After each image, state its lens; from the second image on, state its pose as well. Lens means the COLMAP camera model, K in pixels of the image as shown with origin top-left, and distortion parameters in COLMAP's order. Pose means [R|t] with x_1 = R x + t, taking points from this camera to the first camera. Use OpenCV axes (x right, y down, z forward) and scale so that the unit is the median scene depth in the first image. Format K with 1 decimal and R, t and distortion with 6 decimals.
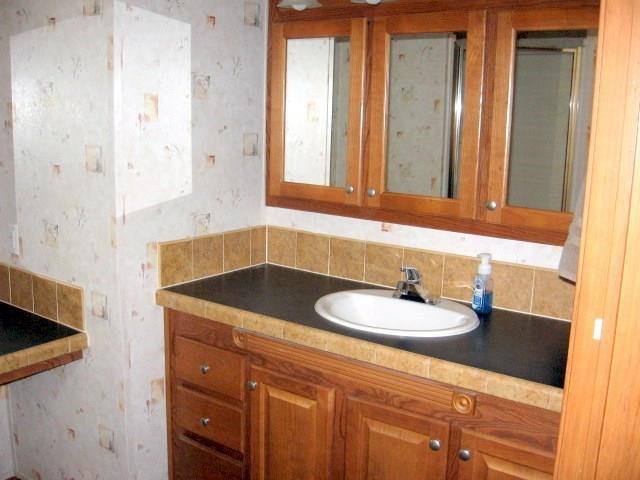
lens RADIAL K [[660.2, 0, 319.7], [0, 660.2, 240.3], [0, 0, 1]] dist [-0.118588, 0.000000]
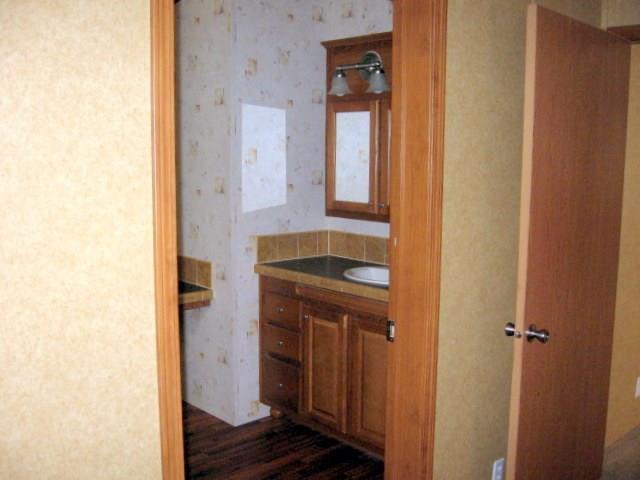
lens RADIAL K [[660.2, 0, 320.2], [0, 660.2, 239.7], [0, 0, 1]] dist [-0.118588, 0.000000]
pose [[0.980058, 0.007205, -0.198582, 0.244175], [-0.019346, 0.998055, -0.059263, 0.108527], [0.197768, 0.061922, 0.978291, -0.605287]]
